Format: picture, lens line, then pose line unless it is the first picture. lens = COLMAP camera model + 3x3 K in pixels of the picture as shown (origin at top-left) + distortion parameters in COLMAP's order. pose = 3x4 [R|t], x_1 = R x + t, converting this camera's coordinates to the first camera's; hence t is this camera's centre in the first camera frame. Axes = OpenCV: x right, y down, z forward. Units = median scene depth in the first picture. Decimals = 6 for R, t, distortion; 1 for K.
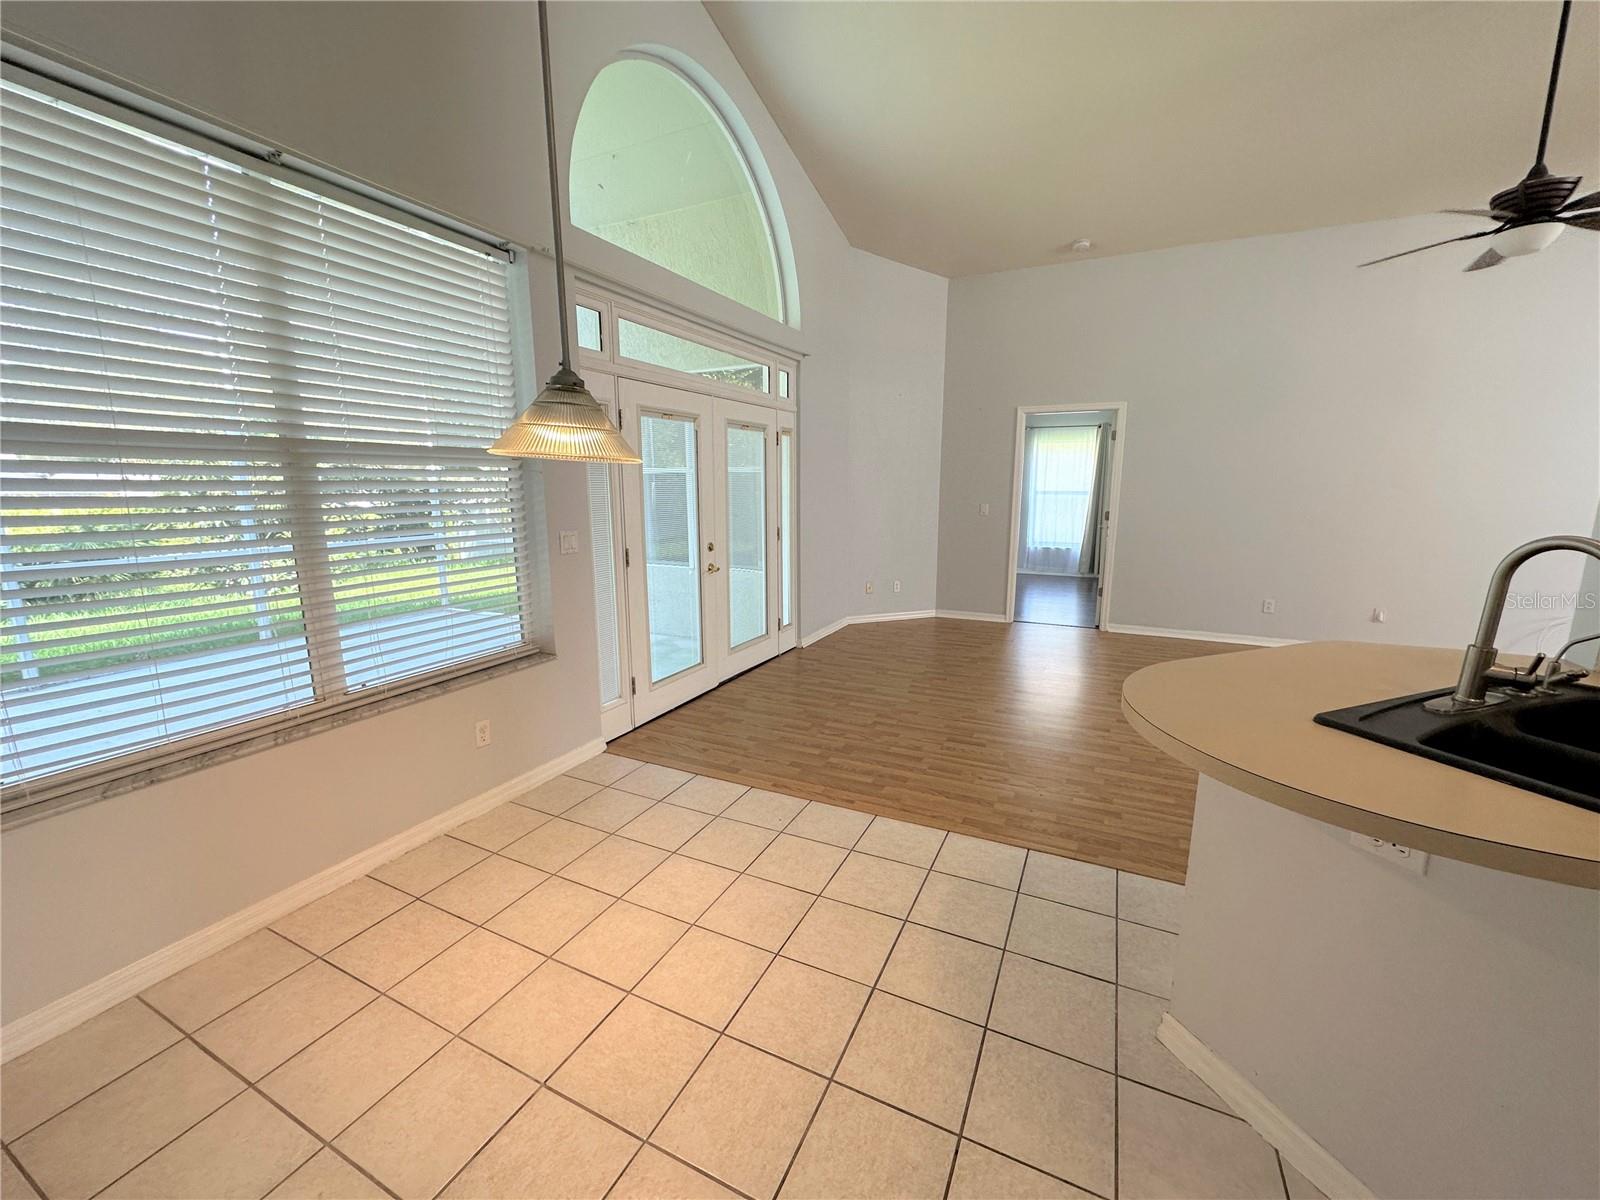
lens RADIAL K [[636.0, 0, 798.4], [0, 636.0, 596.1], [0, 0, 1]] dist [-0.001250, 0.000623]
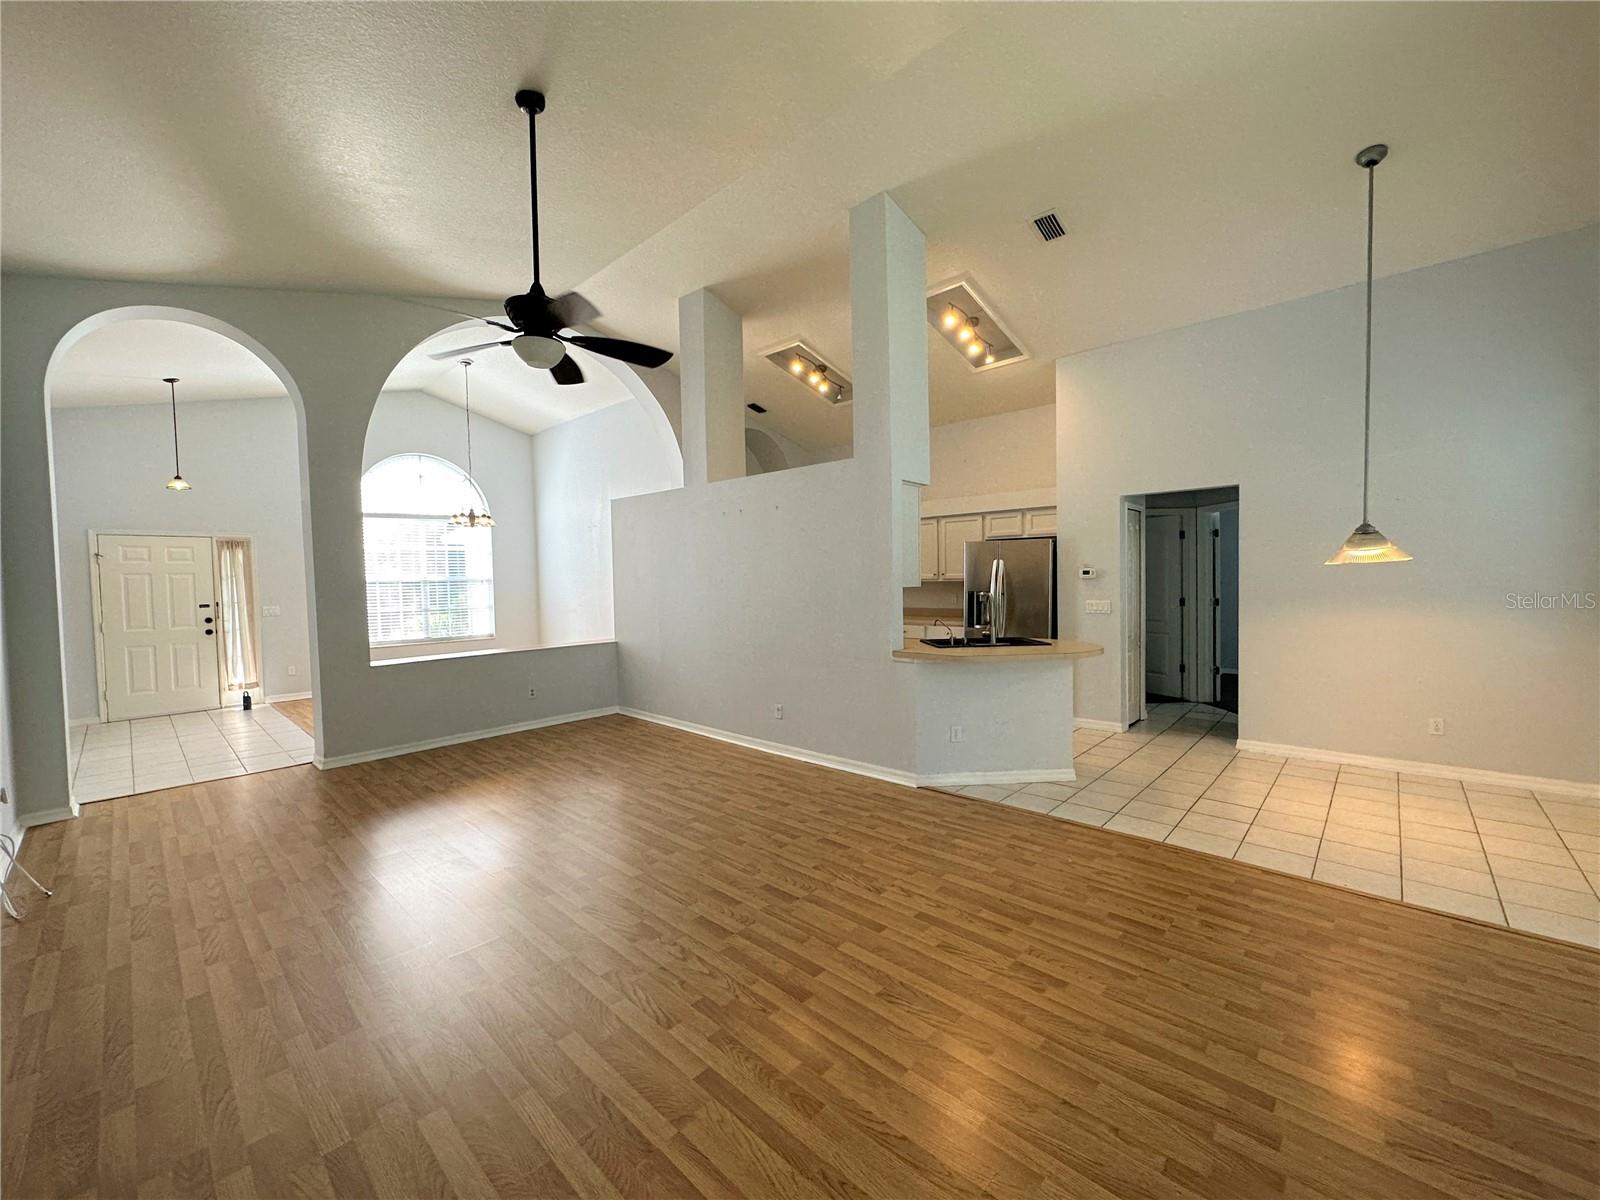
lens RADIAL K [[636.0, 0, 801.4], [0, 636.0, 604.6], [0, 0, 1]] dist [-0.001250, 0.000623]
pose [[-0.957857, 0.007152, 0.287158, 0.503061], [0.069934, 0.975416, 0.208980, -0.376748], [-0.278604, 0.220255, -0.934809, 2.053855]]
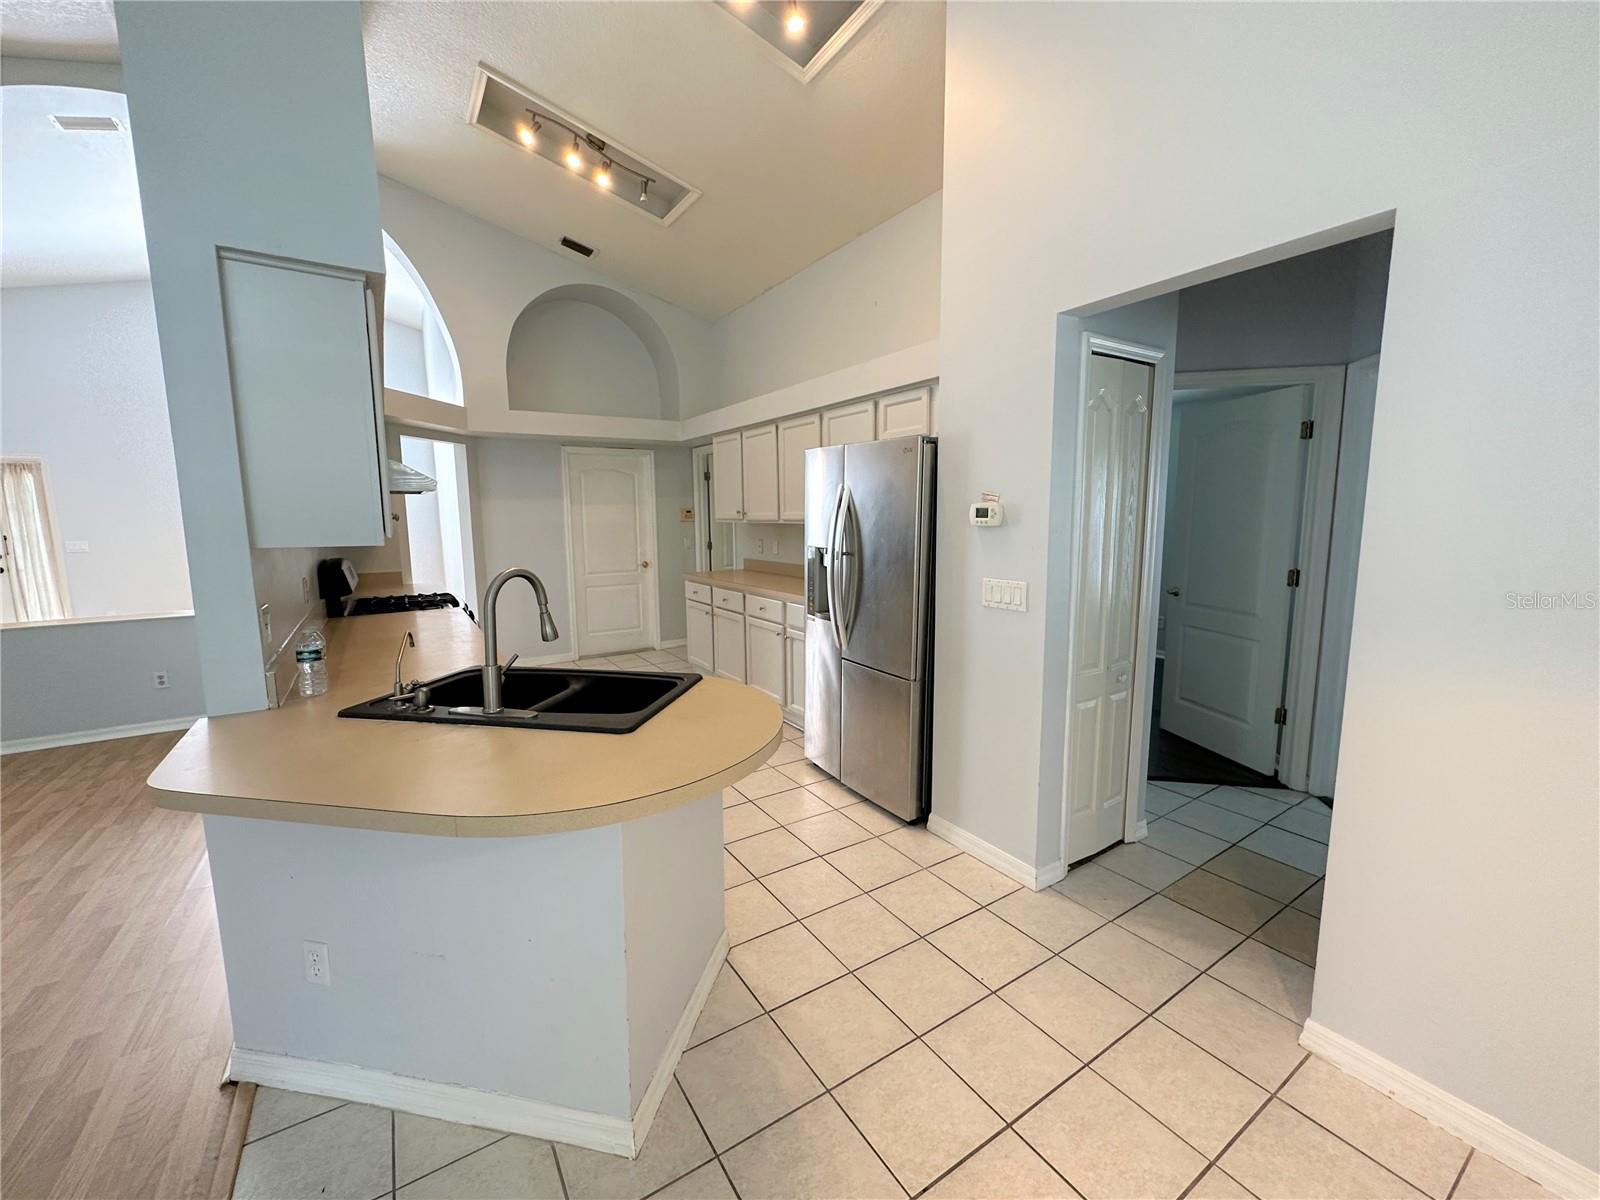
lens RADIAL K [[636.0, 0, 799.5], [0, 636.0, 598.1], [0, 0, 1]] dist [-0.001250, 0.000623]
pose [[-0.854126, -0.061241, 0.516448, -0.020838], [0.101360, 0.954397, 0.280807, -0.150361], [-0.510093, 0.292192, -0.808968, 0.762689]]
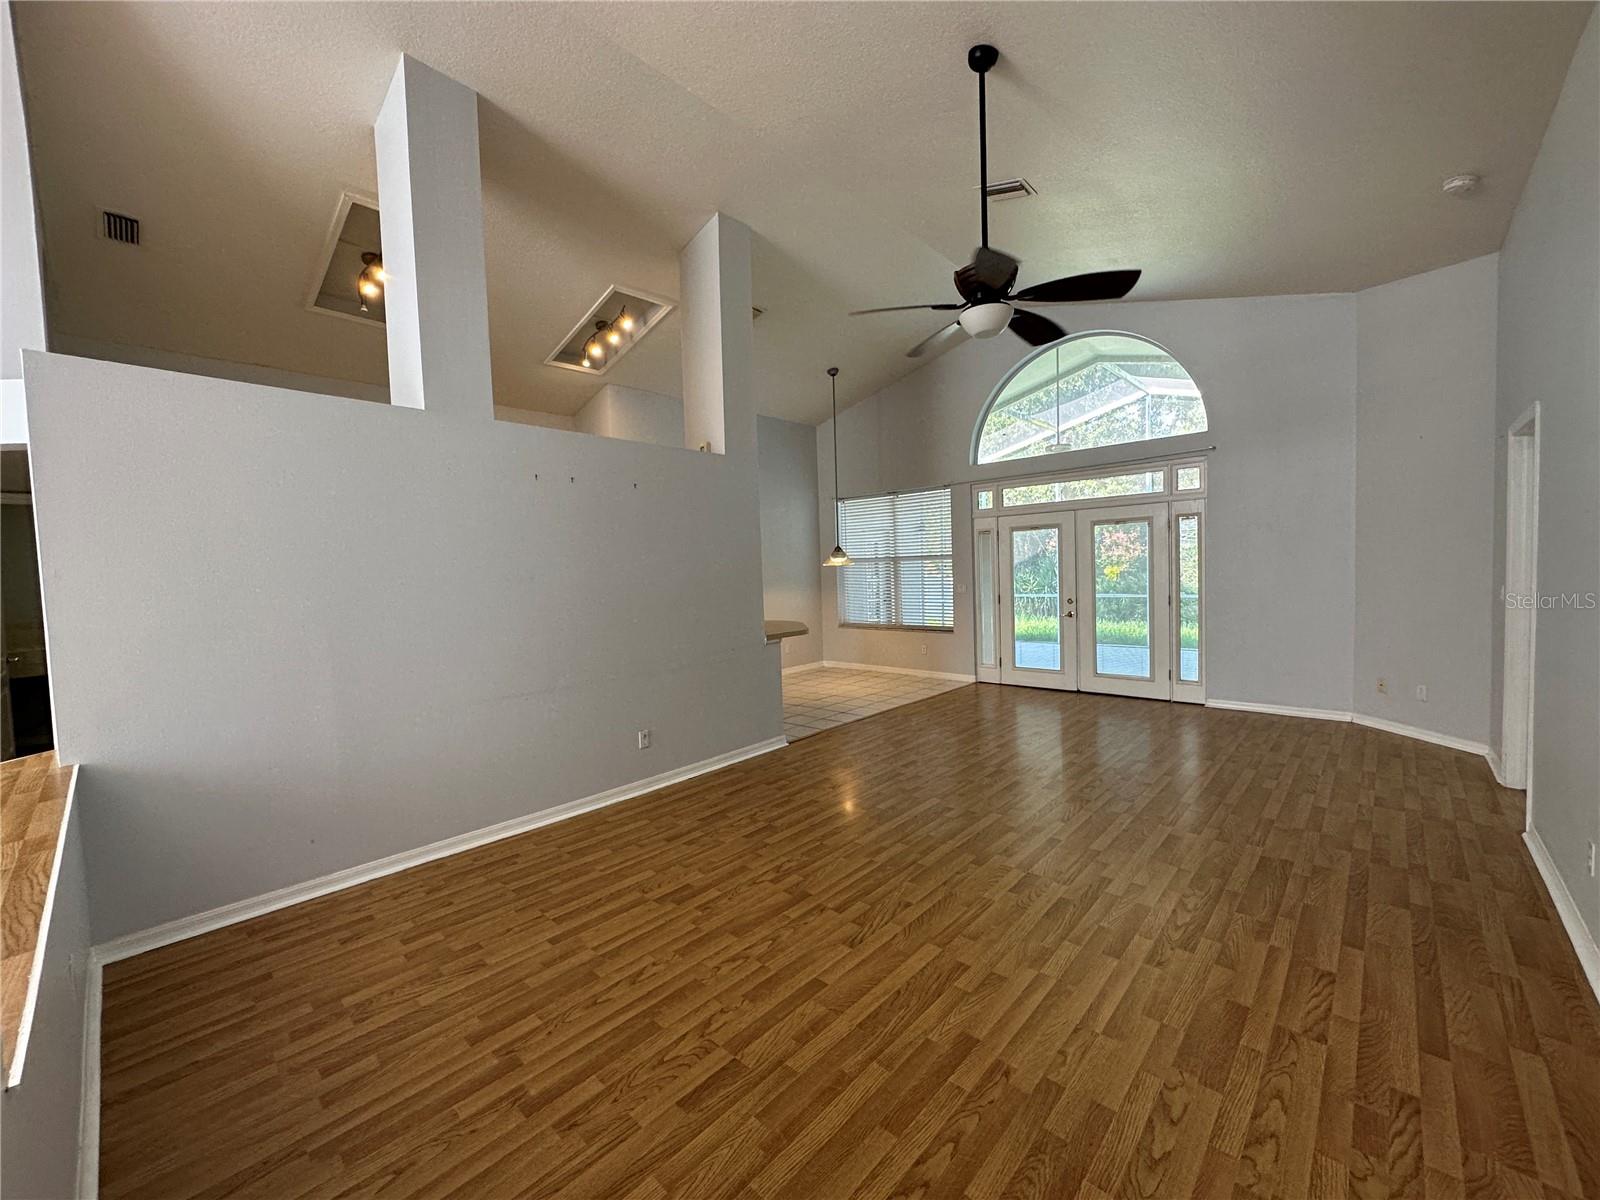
lens RADIAL K [[636.0, 0, 802.6], [0, 636.0, 596.6], [0, 0, 1]] dist [-0.001250, 0.000623]
pose [[-0.280382, 0.051560, -0.958503, 2.336795], [-0.135856, 0.986373, 0.092800, -0.213727], [0.950226, 0.156238, -0.269557, 1.146125]]
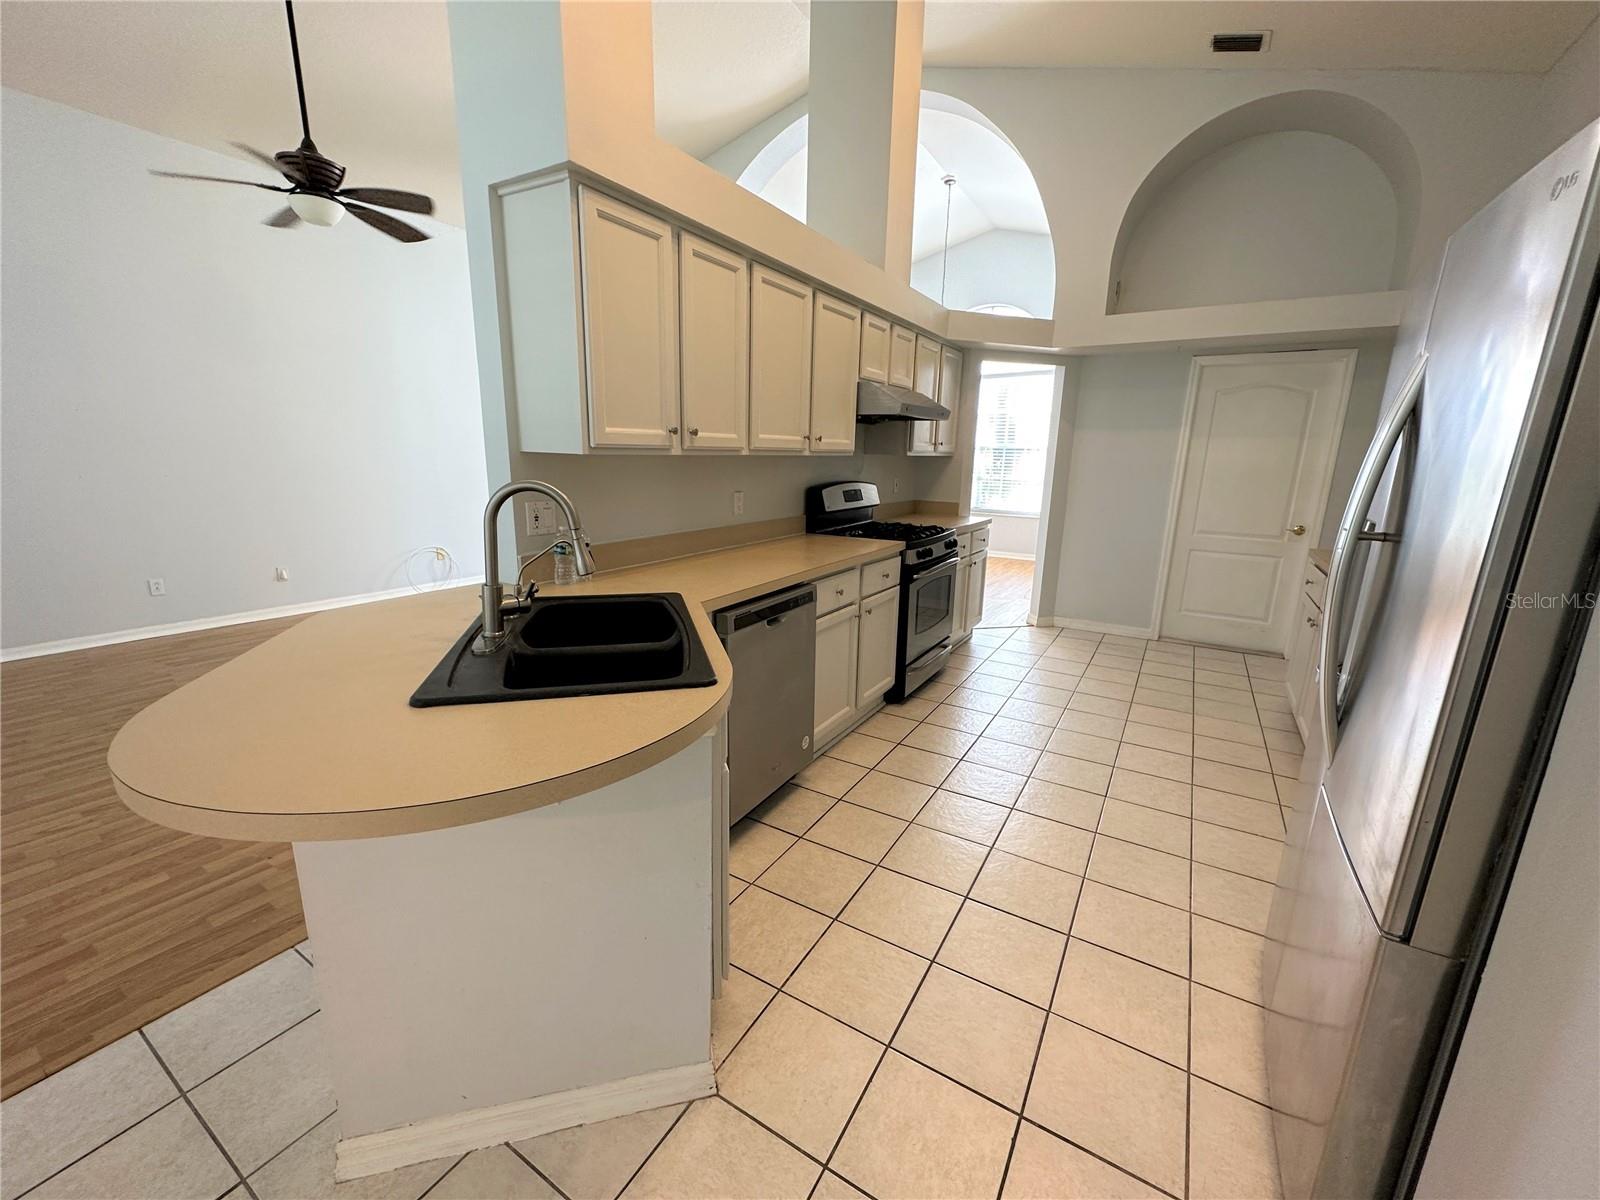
lens RADIAL K [[636.0, 0, 801.8], [0, 636.0, 599.1], [0, 0, 1]] dist [-0.001250, 0.000623]
pose [[0.090596, -0.222705, 0.970667, 0.023530], [0.156113, 0.965801, 0.207017, -0.018153], [-0.983576, 0.132779, 0.122265, 0.154195]]
